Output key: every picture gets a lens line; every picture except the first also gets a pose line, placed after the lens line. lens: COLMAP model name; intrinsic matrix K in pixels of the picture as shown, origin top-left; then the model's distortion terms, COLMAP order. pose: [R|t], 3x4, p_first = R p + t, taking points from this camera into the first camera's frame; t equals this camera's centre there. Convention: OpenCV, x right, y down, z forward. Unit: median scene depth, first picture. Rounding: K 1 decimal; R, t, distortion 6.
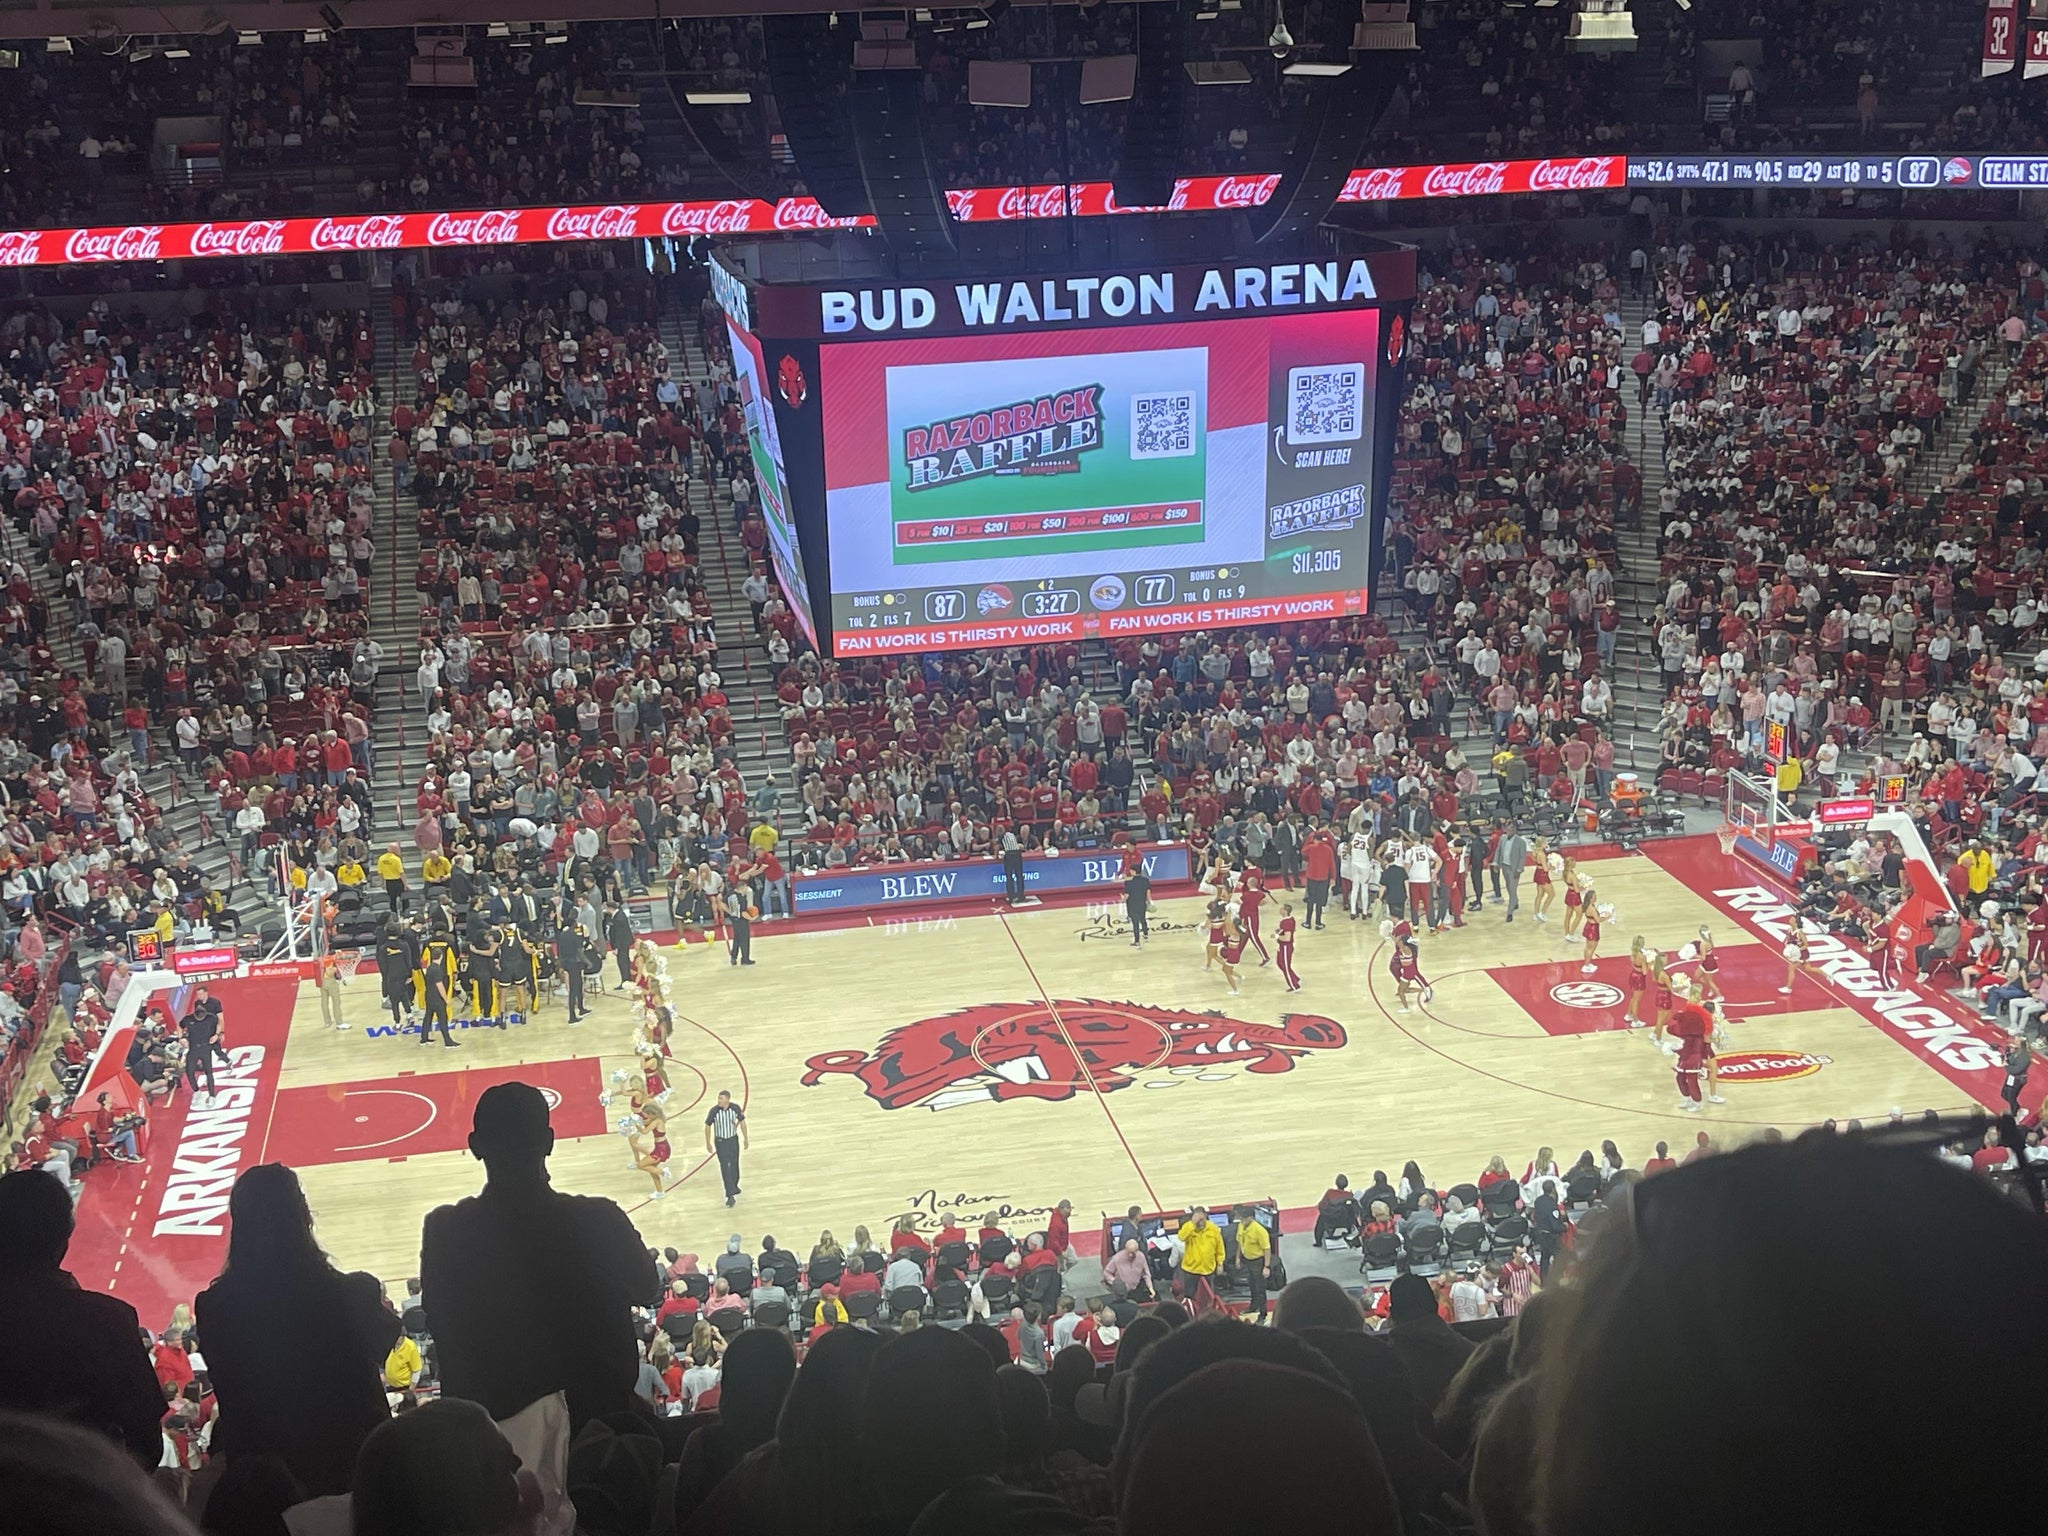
lens RADIAL K [[2613.8, 0, 1023.8], [0, 2613.8, 860.1], [0, 0, 1]] dist [0.048425, 0.006751]
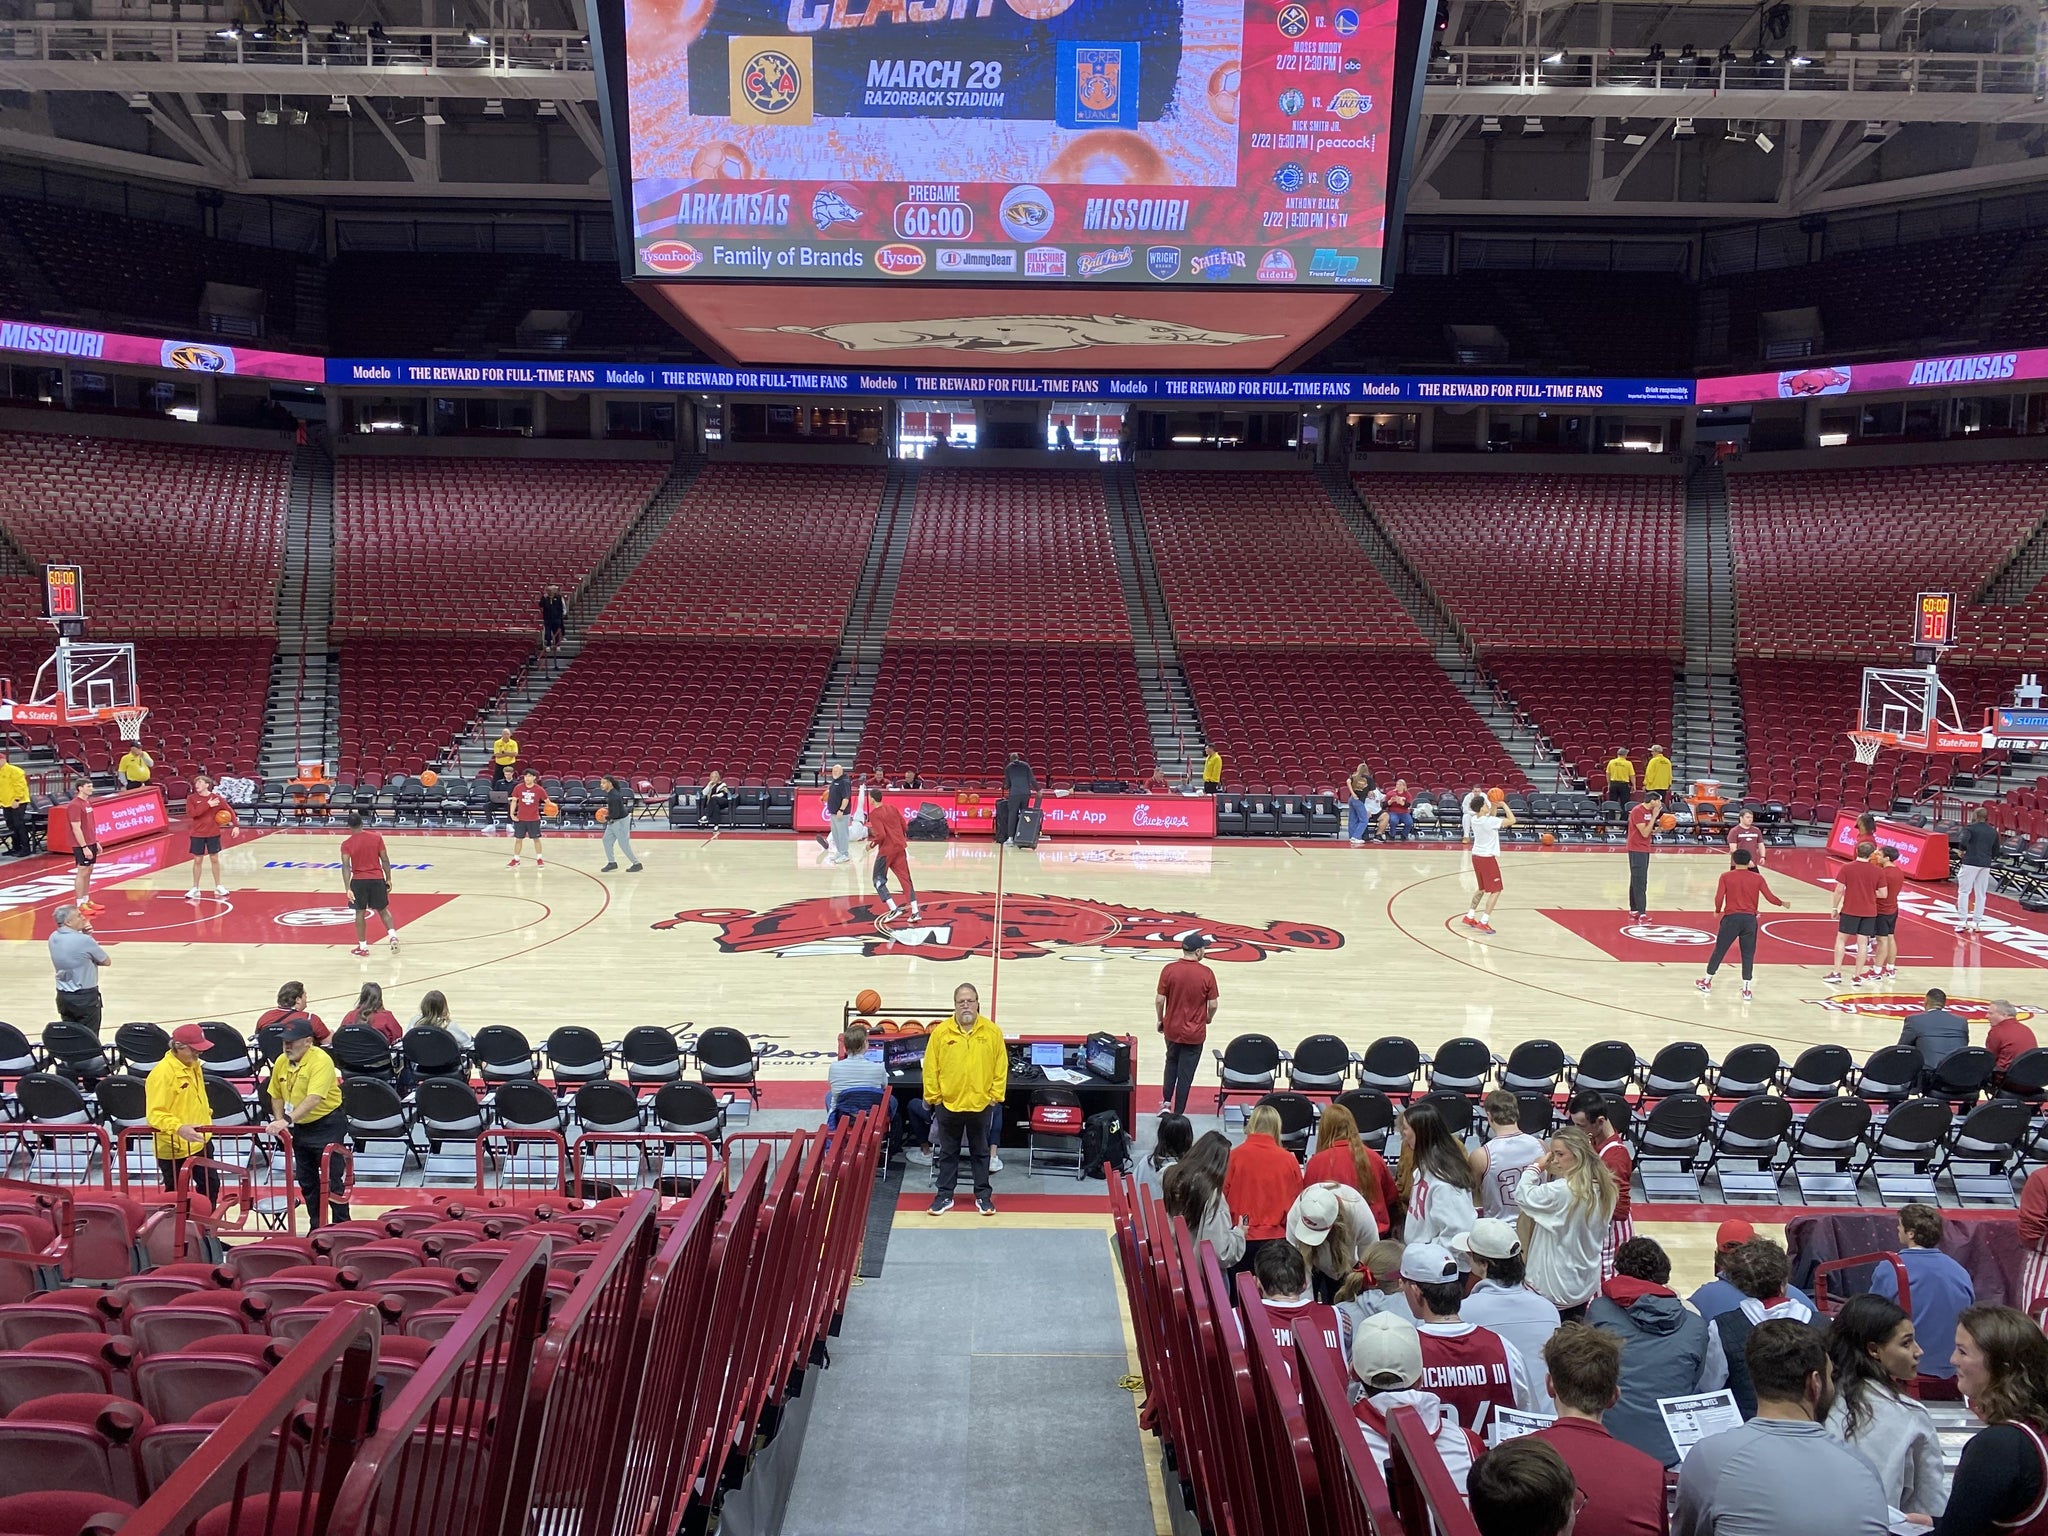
lens RADIAL K [[1547.2, 0, 1034.4], [0, 1547.2, 763.5], [0, 0, 1]] dist [0.061881, -0.044362]
pose [[0.984627, 0.067402, -0.161141, 0.124745], [-0.098988, 0.975424, -0.196851, 0.139769], [0.143913, 0.209775, 0.967101, 0.634031]]
